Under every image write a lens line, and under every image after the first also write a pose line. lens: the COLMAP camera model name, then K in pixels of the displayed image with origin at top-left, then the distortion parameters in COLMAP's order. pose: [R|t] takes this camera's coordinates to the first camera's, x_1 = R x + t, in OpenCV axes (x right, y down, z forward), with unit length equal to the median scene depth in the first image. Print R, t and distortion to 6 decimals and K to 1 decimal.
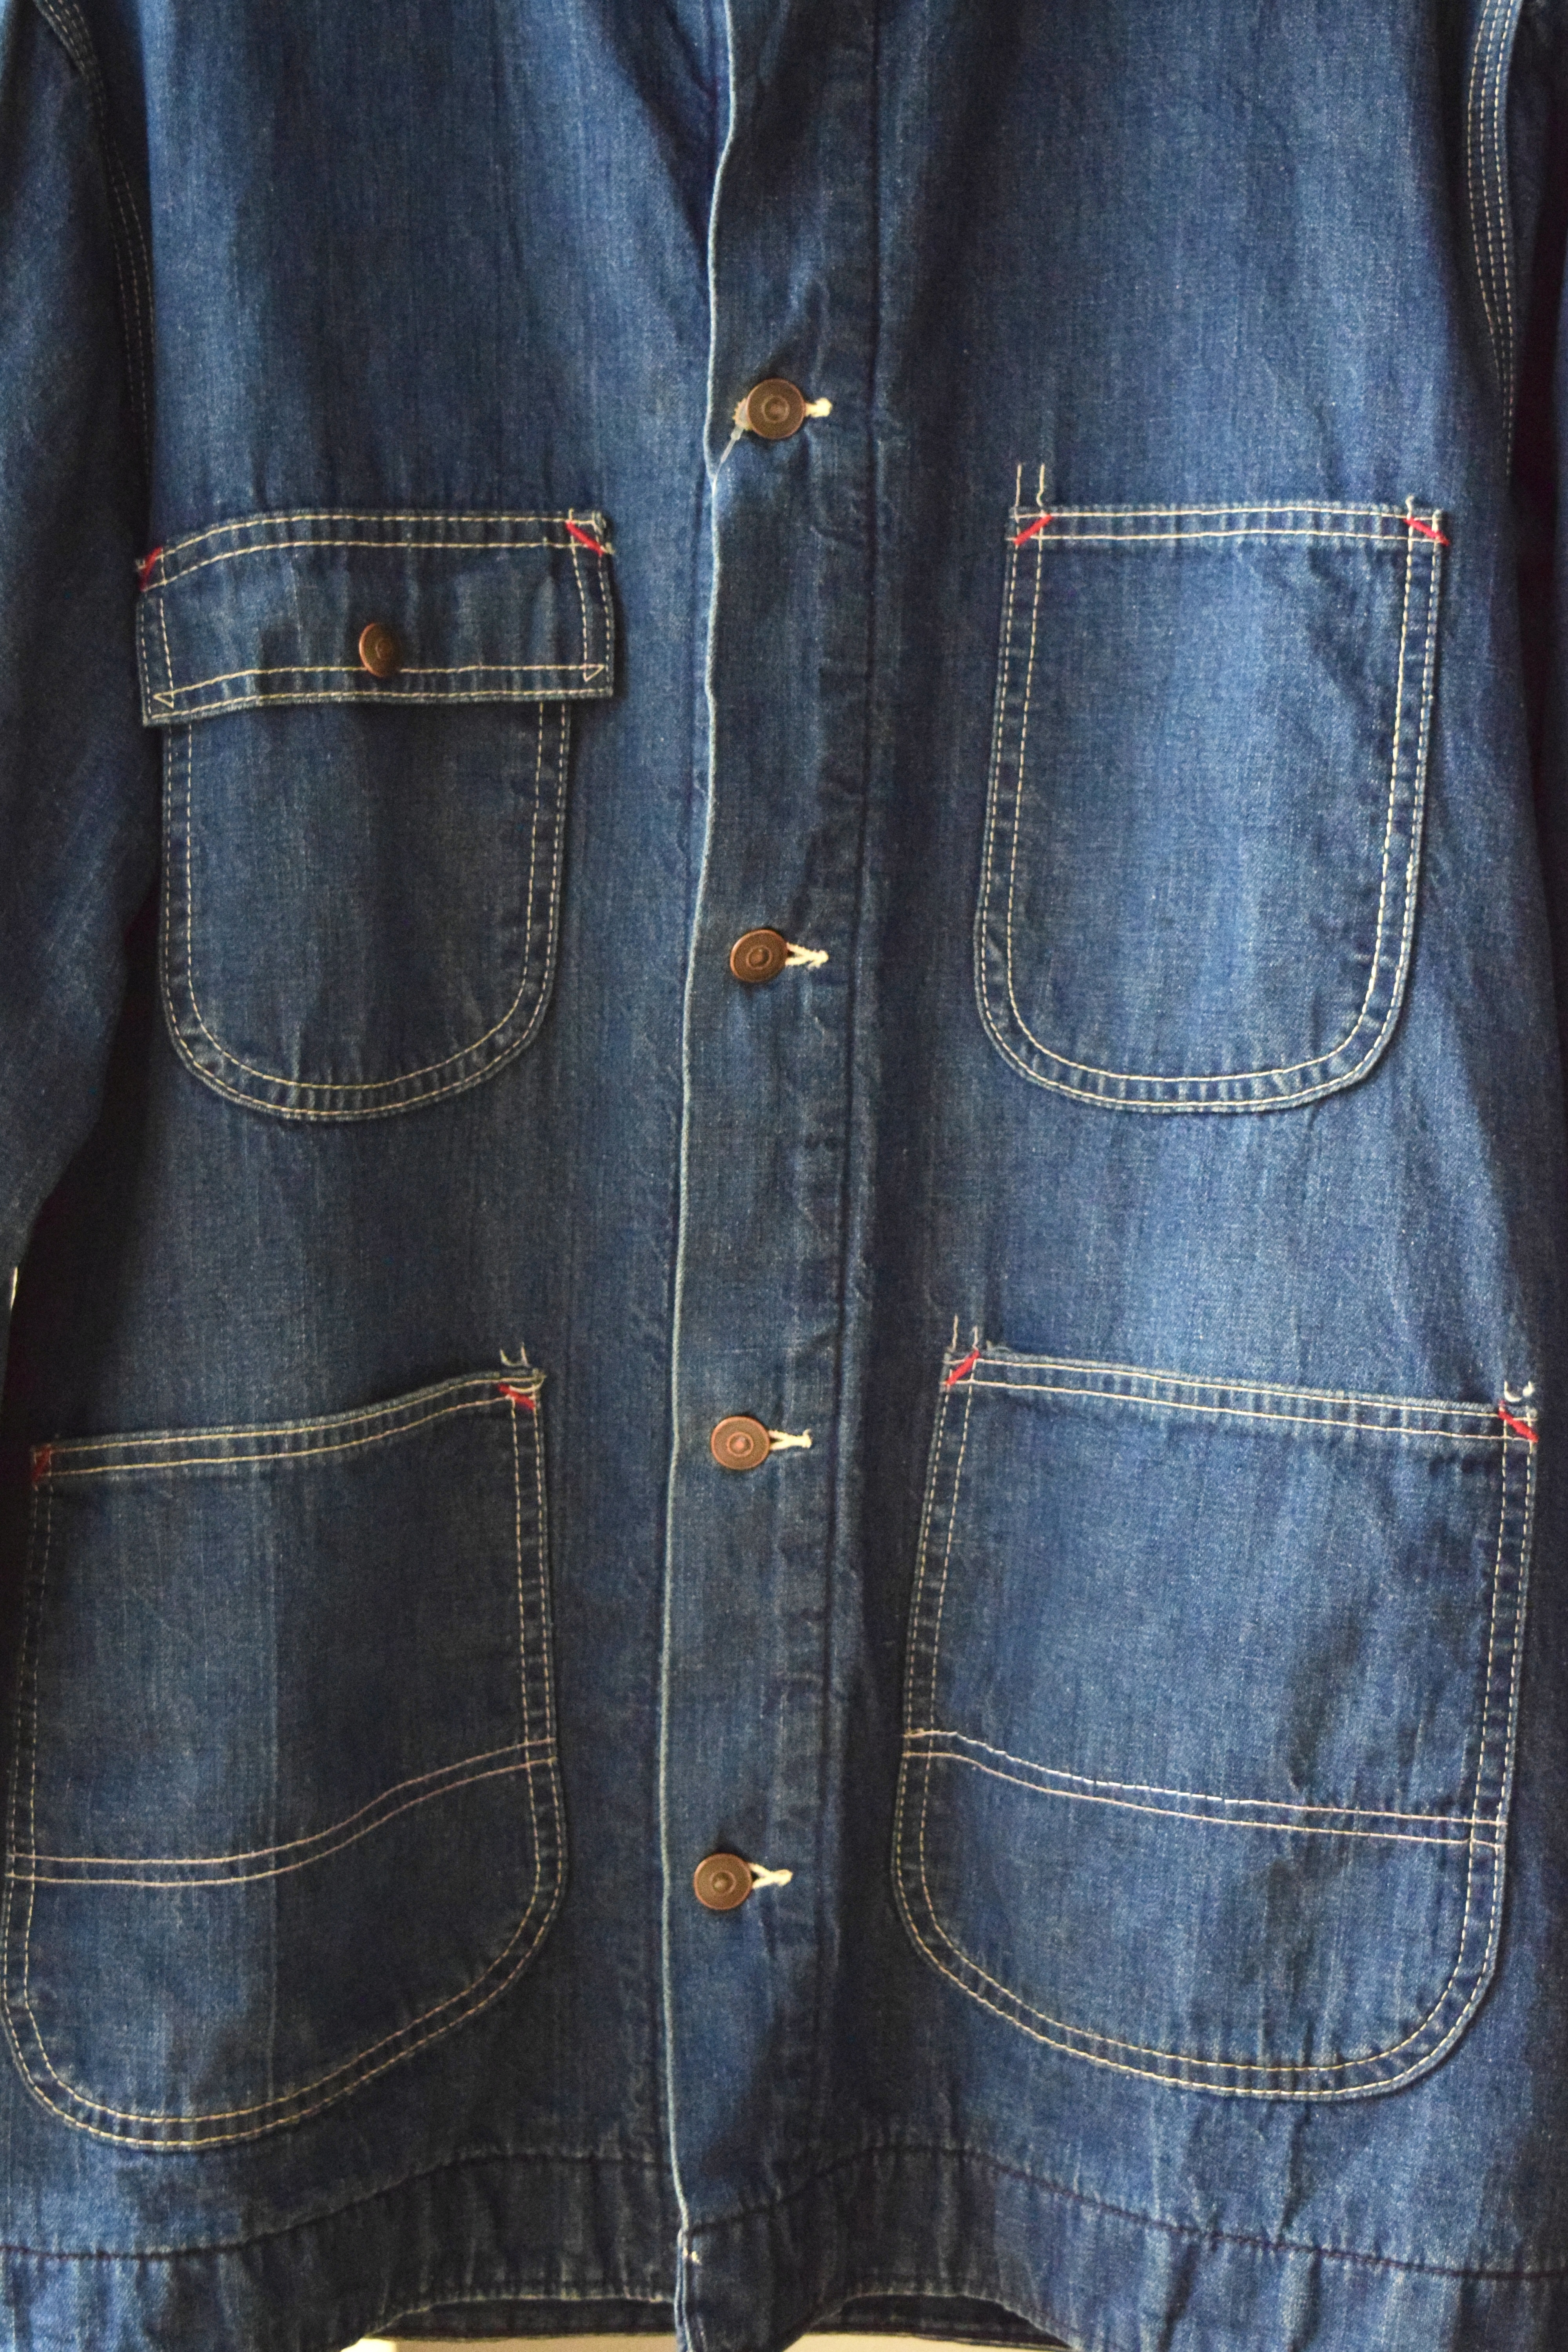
lens RADIAL K [[3529.0, 0, 781.0], [0, 3529.0, 1177.3], [0, 0, 1]] dist [-0.031390, 0.000000]
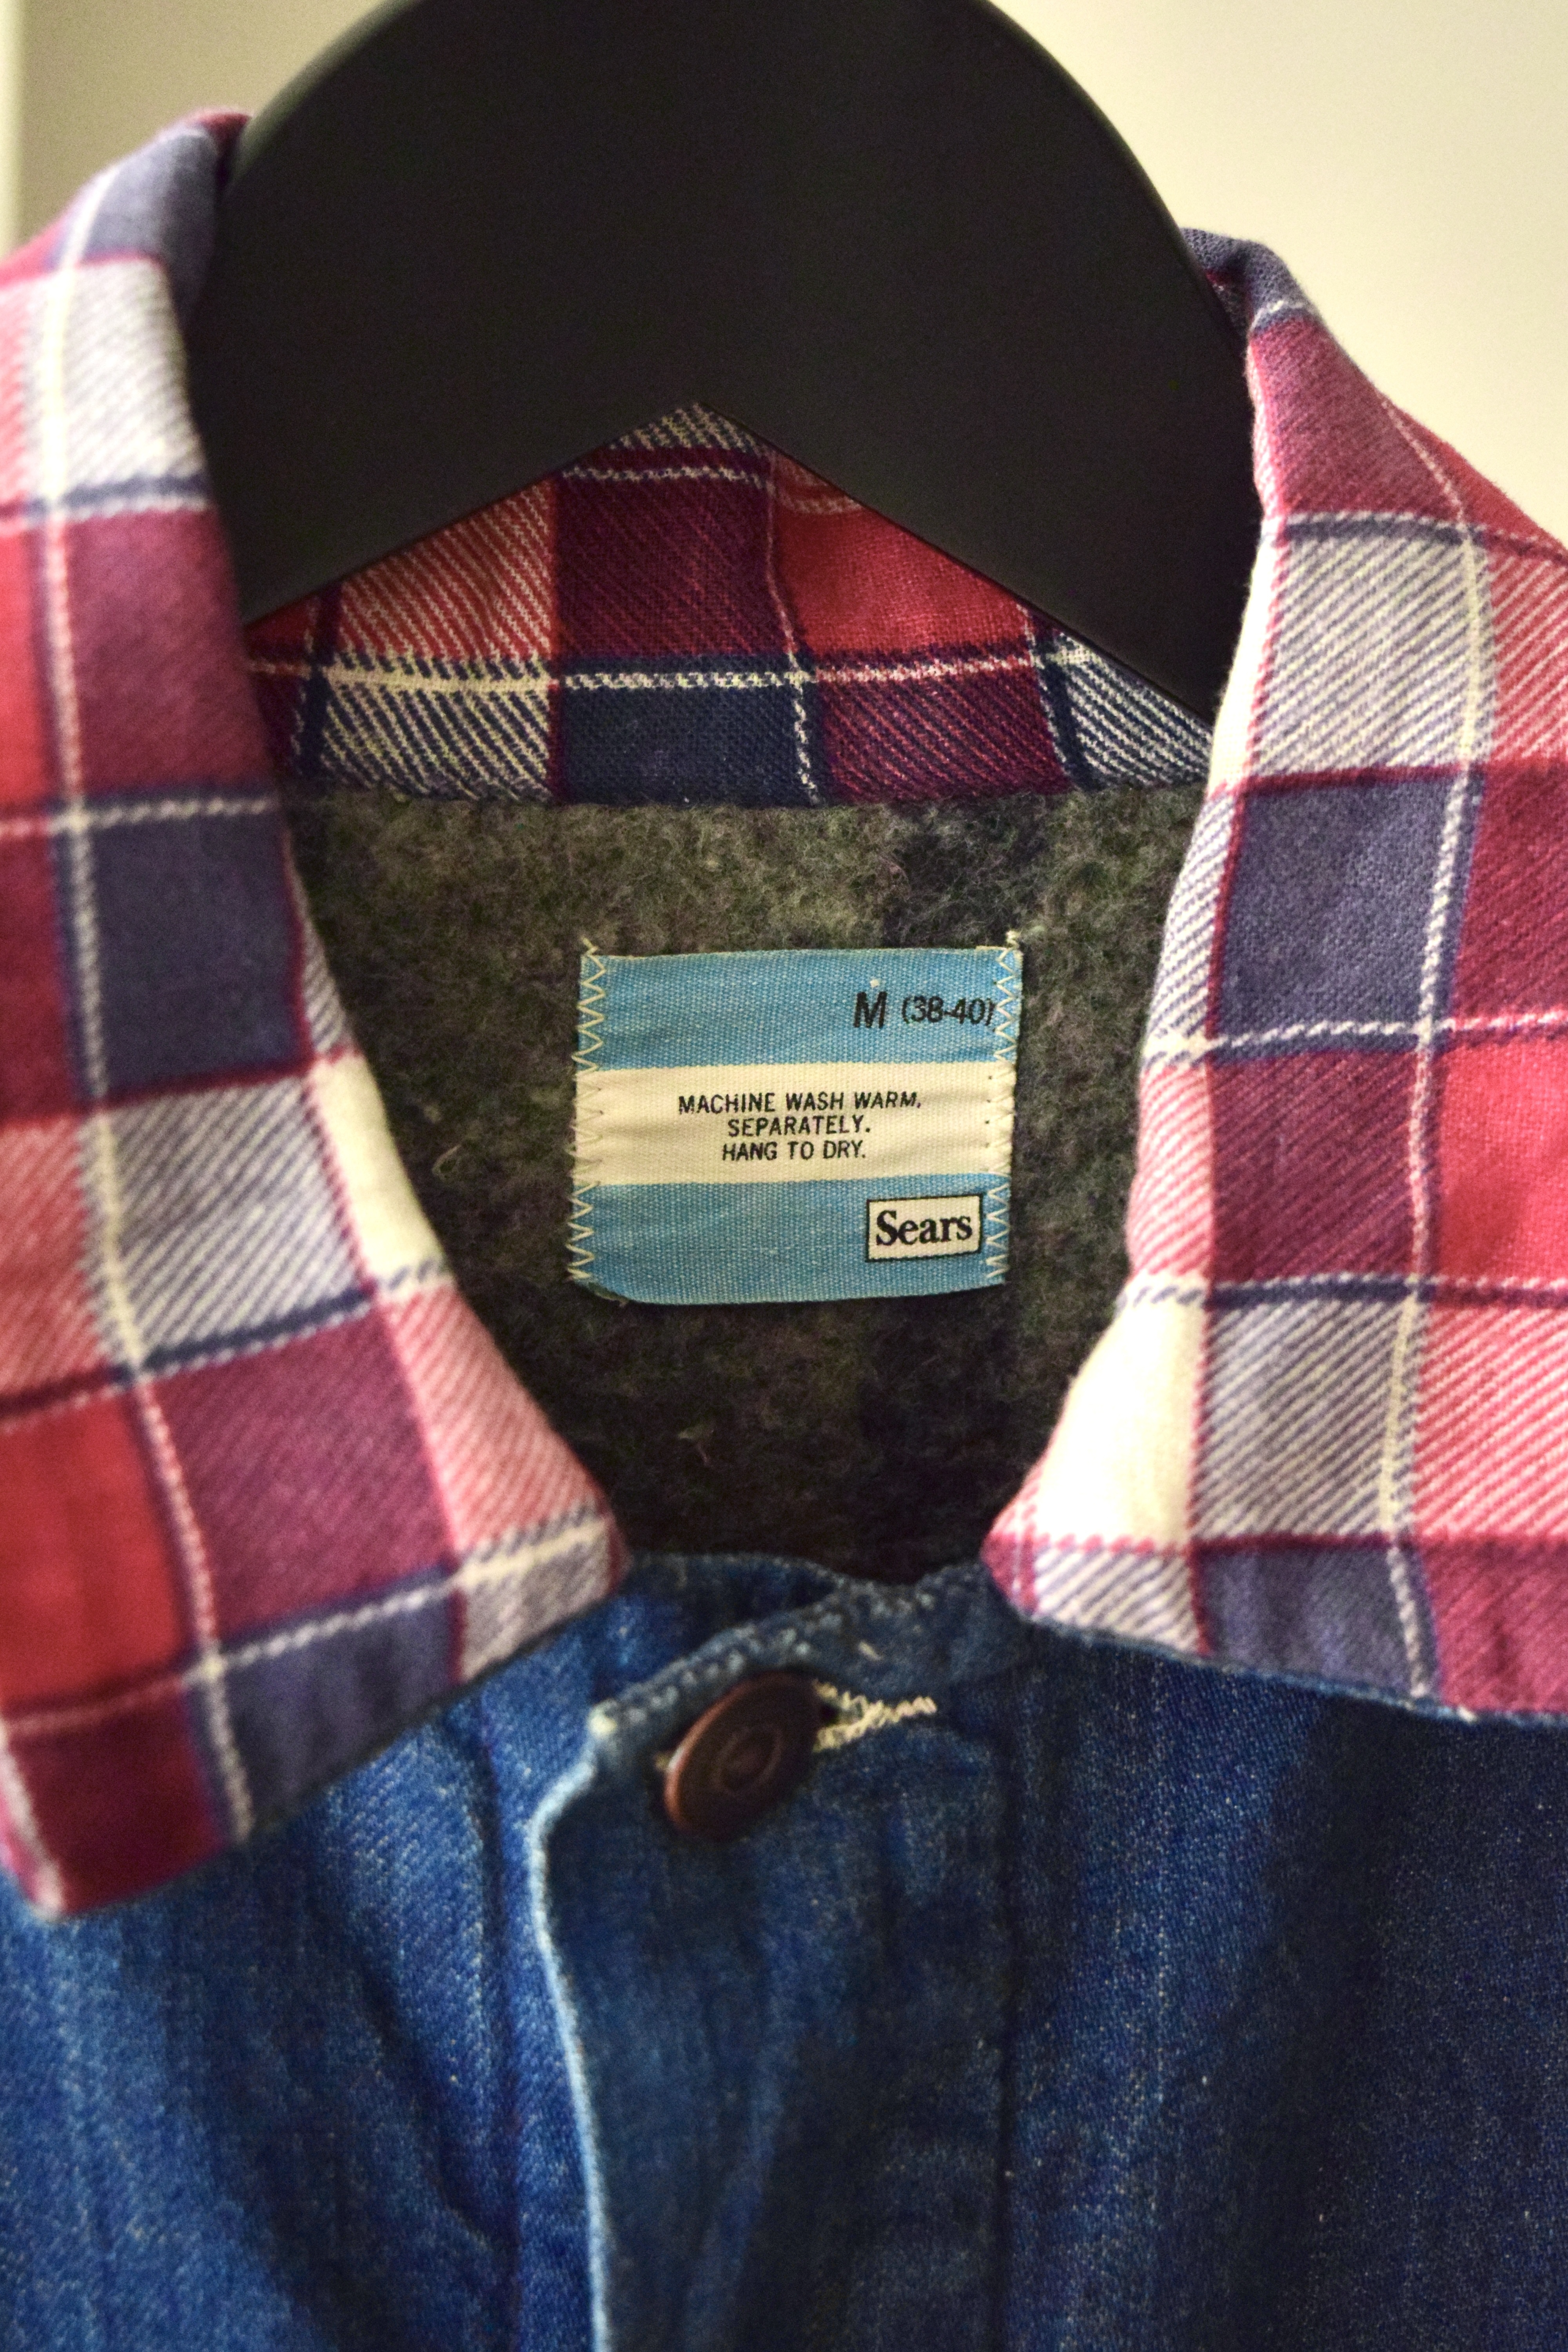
lens RADIAL K [[3703.3, 0, 788.8], [0, 3703.3, 1177.6], [0, 0, 1]] dist [0.001034, 0.000000]
pose [[0.984436, 0.011298, 0.175377, -0.055188], [-0.023697, 0.997351, 0.068768, -0.433004], [-0.174136, -0.071854, 0.982097, 0.668926]]
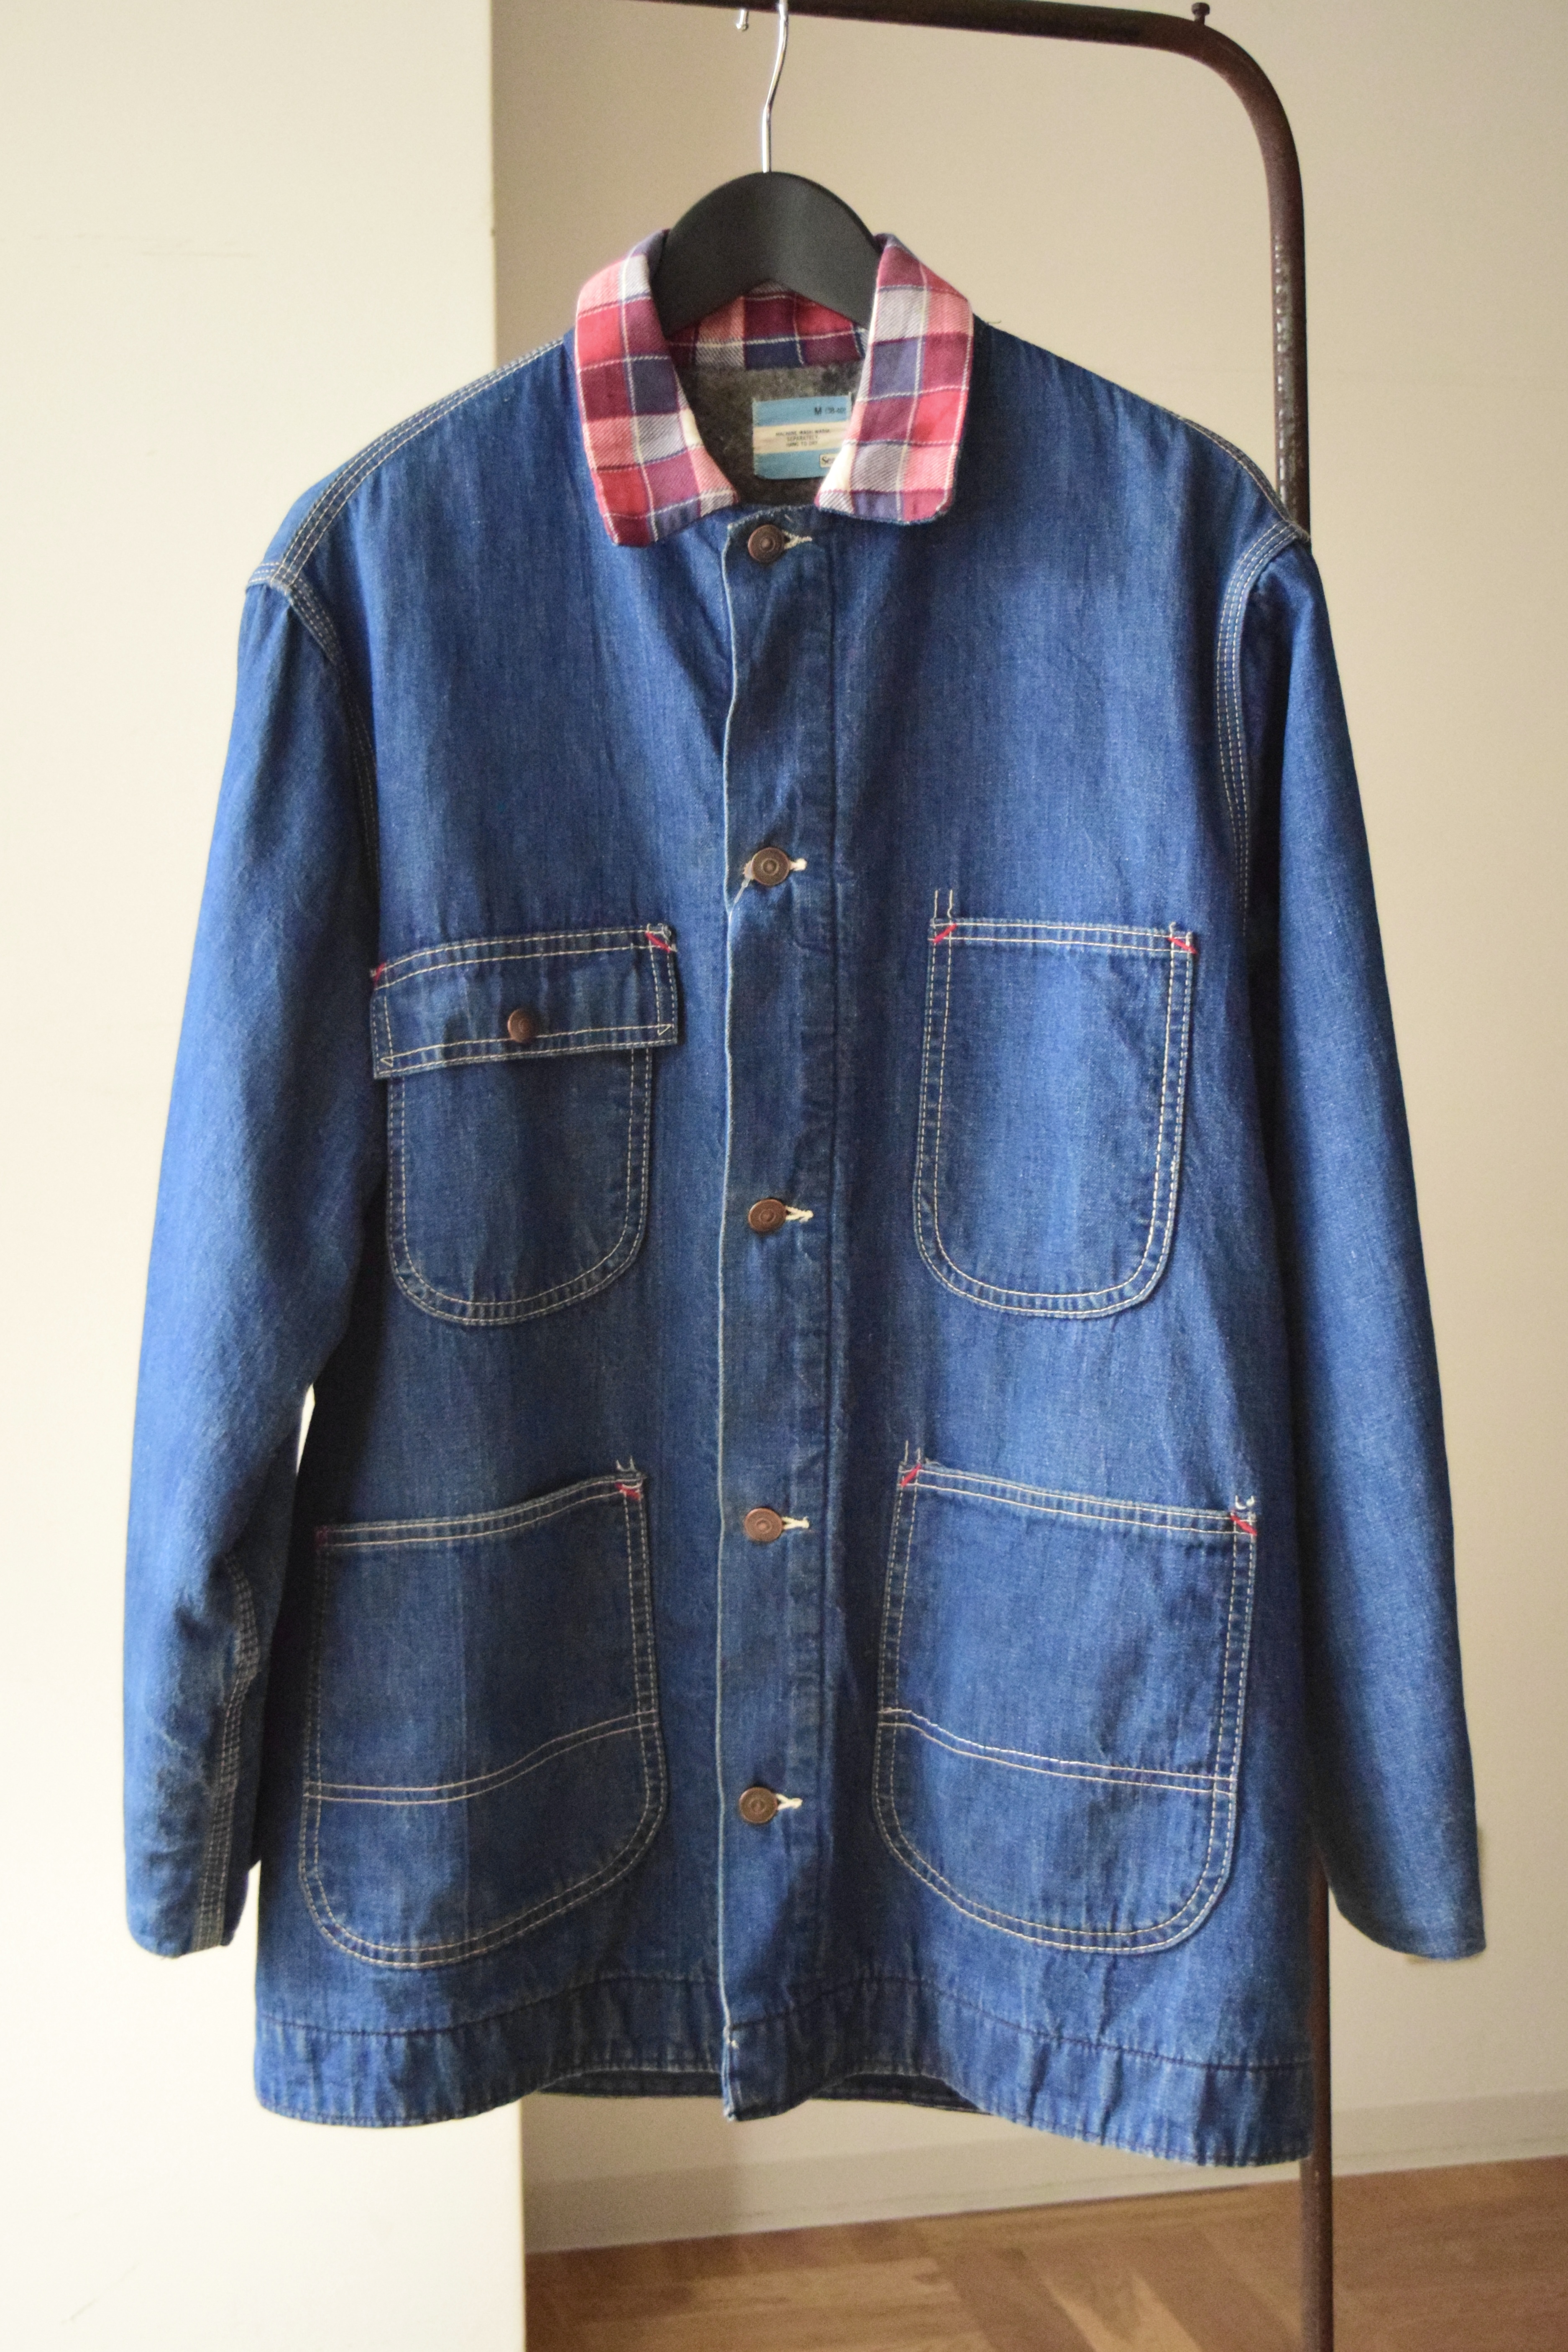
lens RADIAL K [[3301.4, 0, 782.8], [0, 3301.4, 1176.7], [0, 0, 1]] dist [-0.035891, 0.000000]
pose [[0.991568, -0.007305, -0.129384, 0.191467], [0.010807, 0.999594, 0.026381, -0.119462], [0.129138, -0.027556, 0.991244, -0.446972]]
